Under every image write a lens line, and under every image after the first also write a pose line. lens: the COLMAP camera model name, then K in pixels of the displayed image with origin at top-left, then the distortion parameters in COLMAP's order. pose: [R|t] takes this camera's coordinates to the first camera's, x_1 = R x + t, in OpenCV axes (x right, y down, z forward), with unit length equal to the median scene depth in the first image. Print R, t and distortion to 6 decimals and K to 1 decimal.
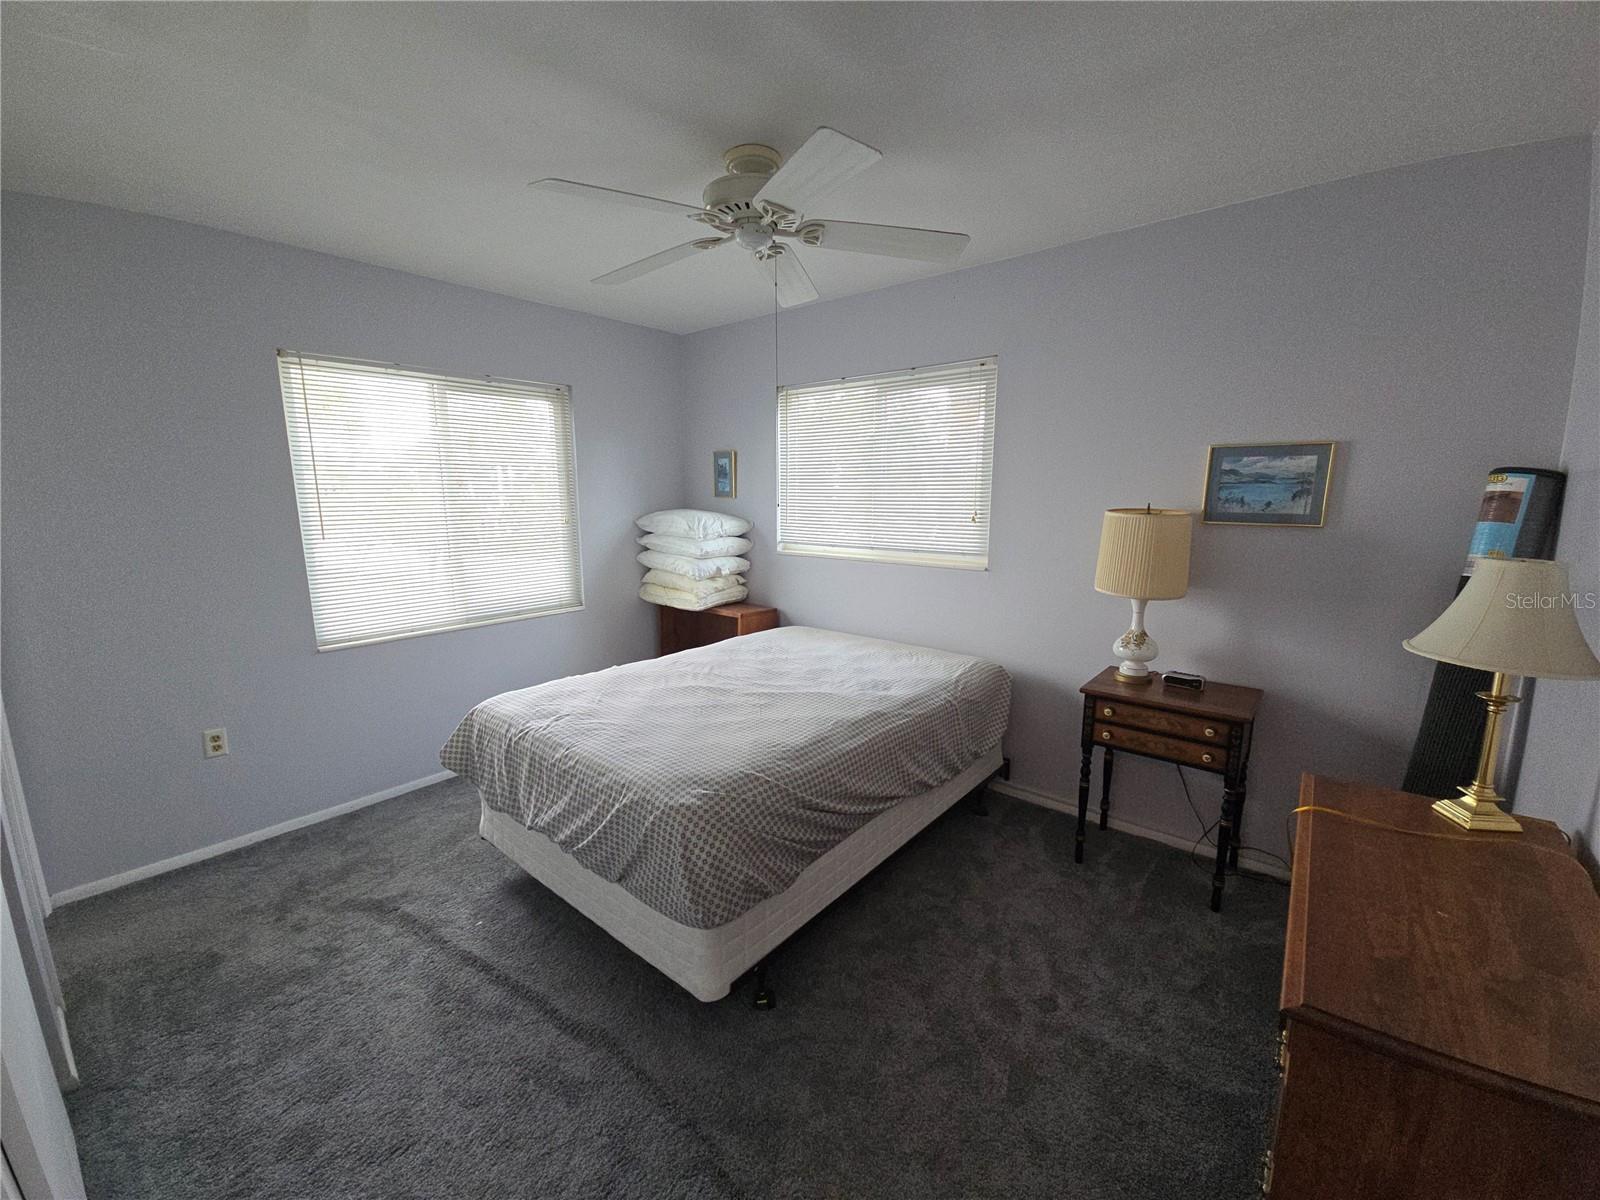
lens RADIAL K [[643.1, 0, 796.3], [0, 643.1, 606.2], [0, 0, 1]] dist [0.001680, -0.004889]
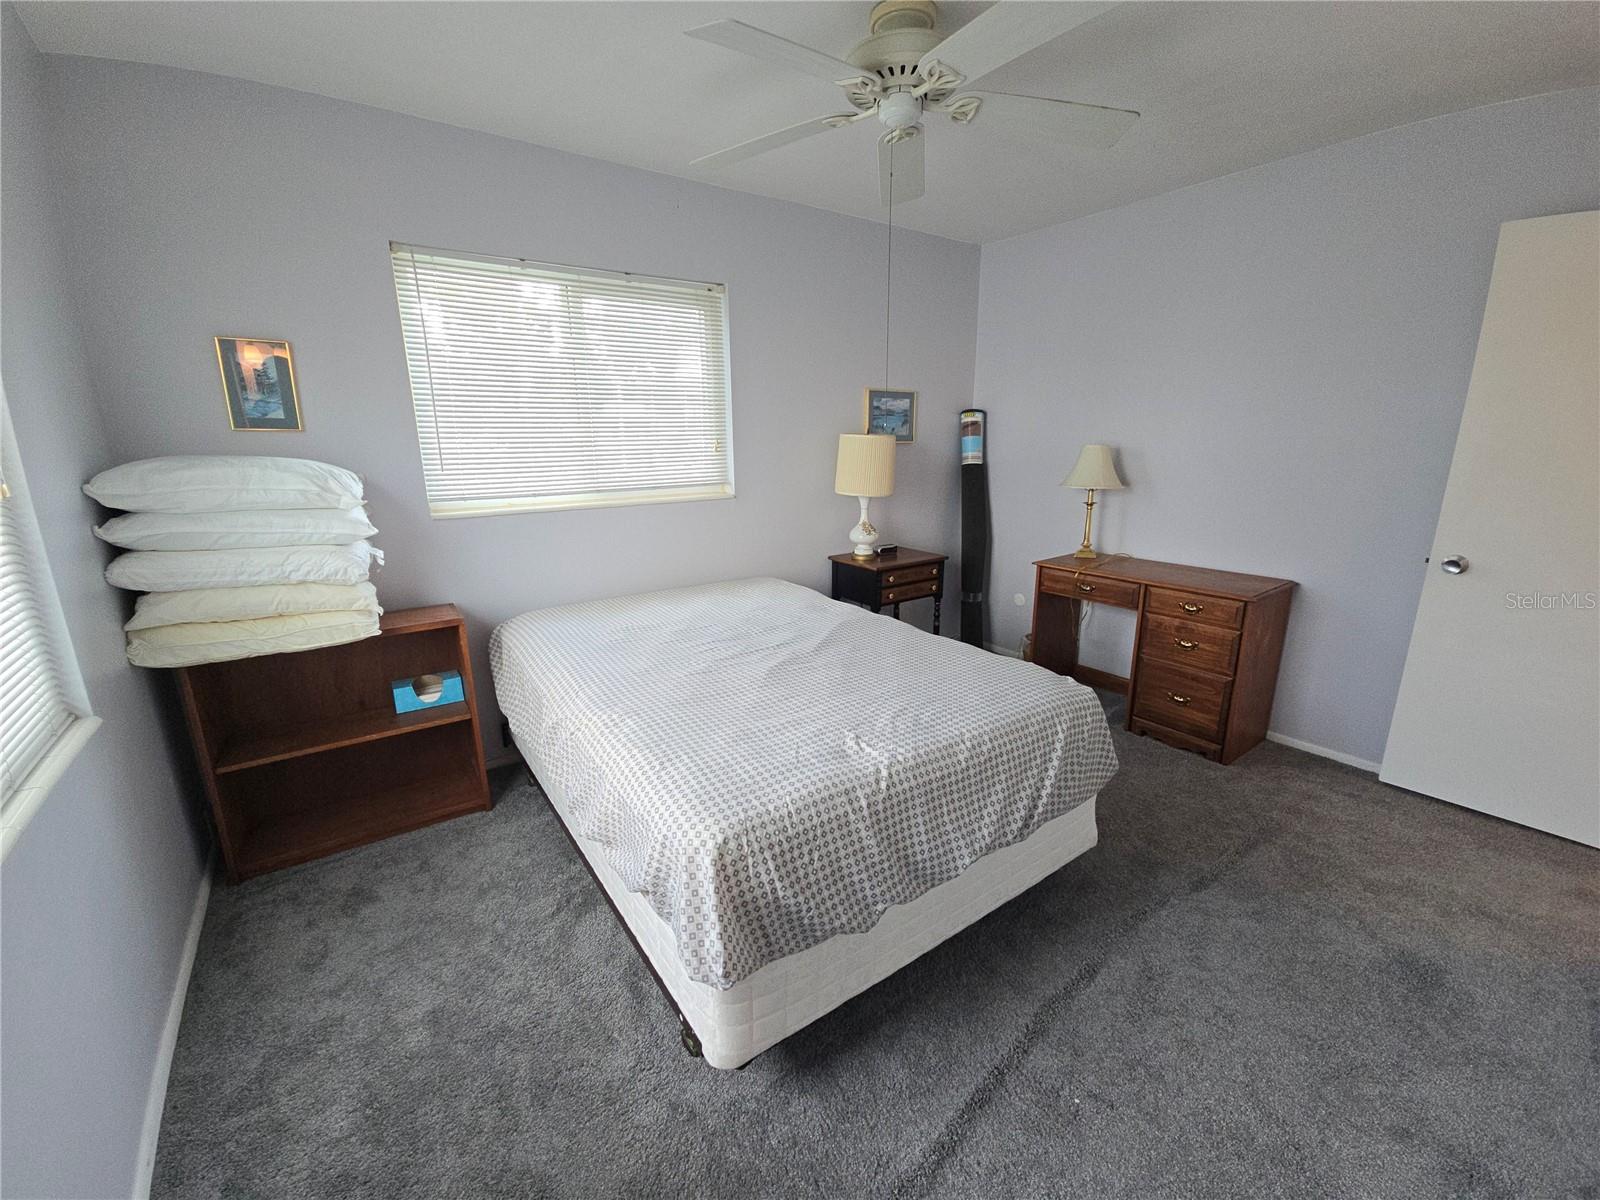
lens RADIAL K [[643.1, 0, 796.3], [0, 643.1, 606.2], [0, 0, 1]] dist [0.001680, -0.004889]
pose [[0.266405, -0.247997, 0.931411, -1.084552], [0.180766, 0.962041, 0.204450, -0.125811], [-0.946759, 0.113901, 0.301122, 0.941076]]
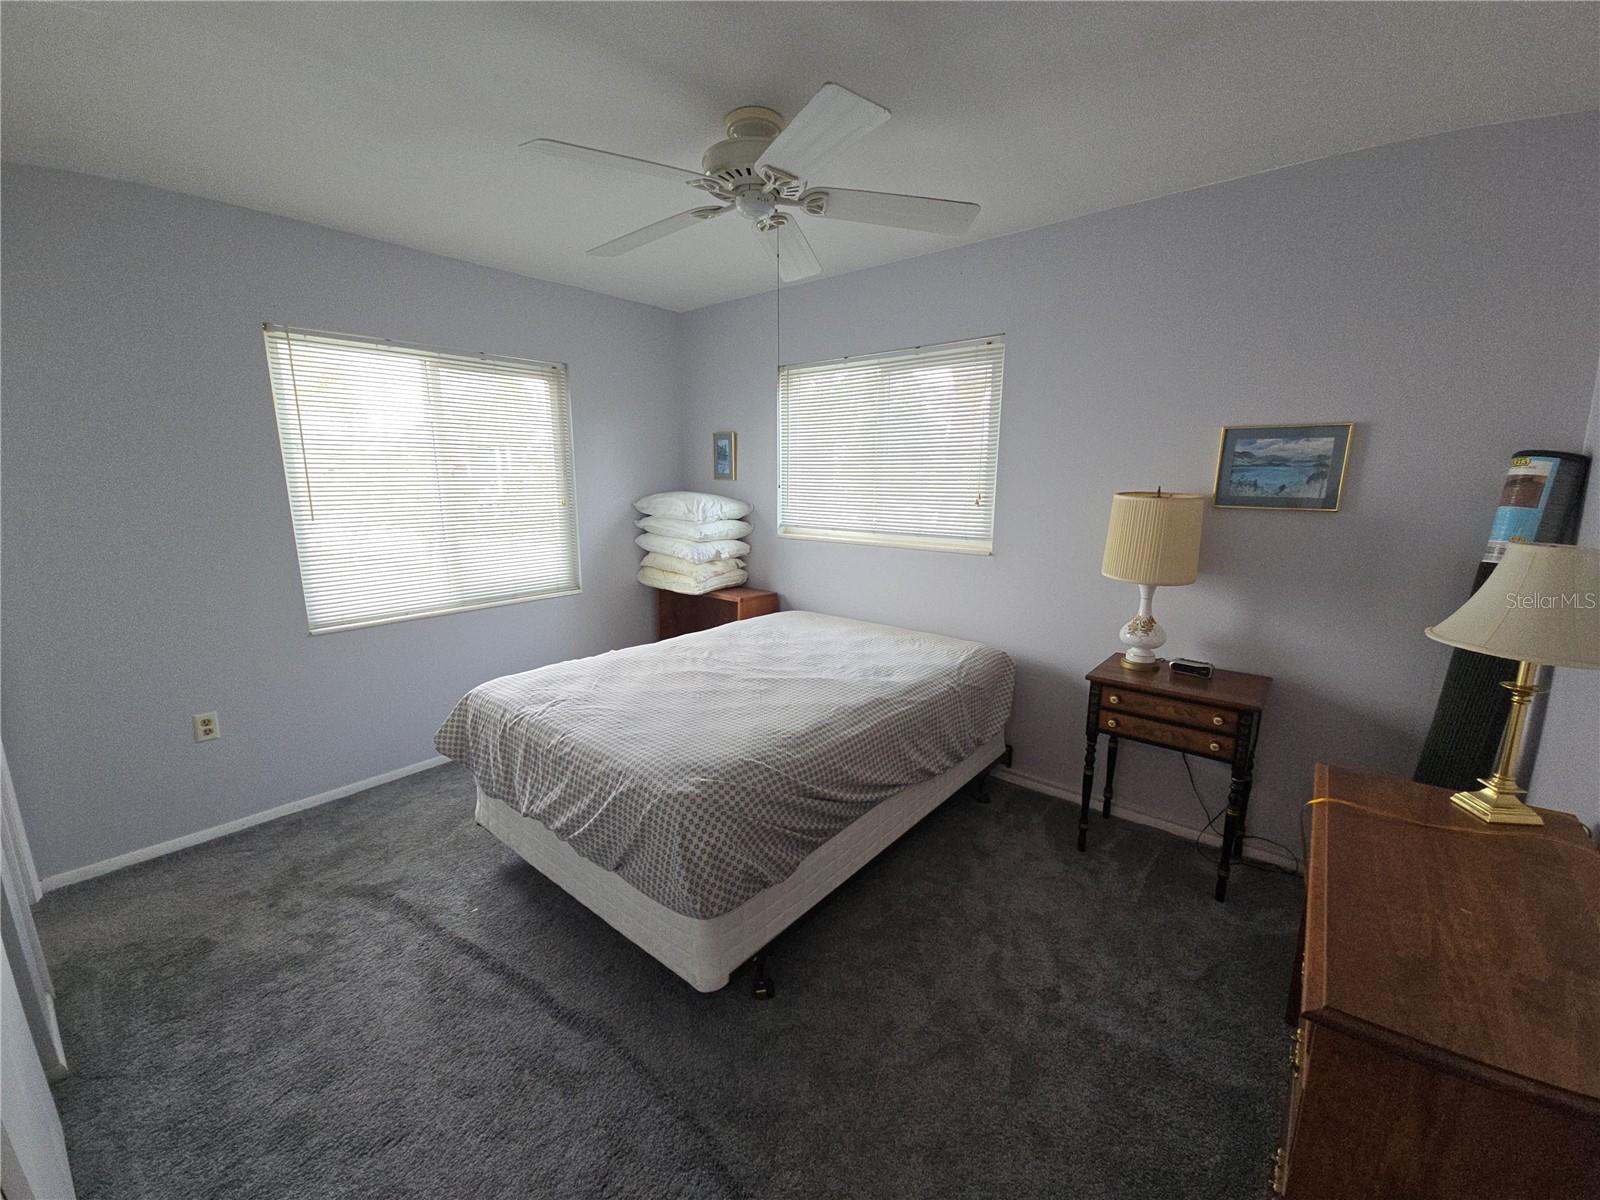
lens RADIAL K [[643.1, 0, 796.3], [0, 643.1, 606.2], [0, 0, 1]] dist [0.001680, -0.004889]
pose [[0.999990, 0.004452, 0.000637, -0.002510], [-0.004465, 0.999717, 0.023361, 0.001512], [-0.000532, -0.023364, 0.999727, 0.025722]]
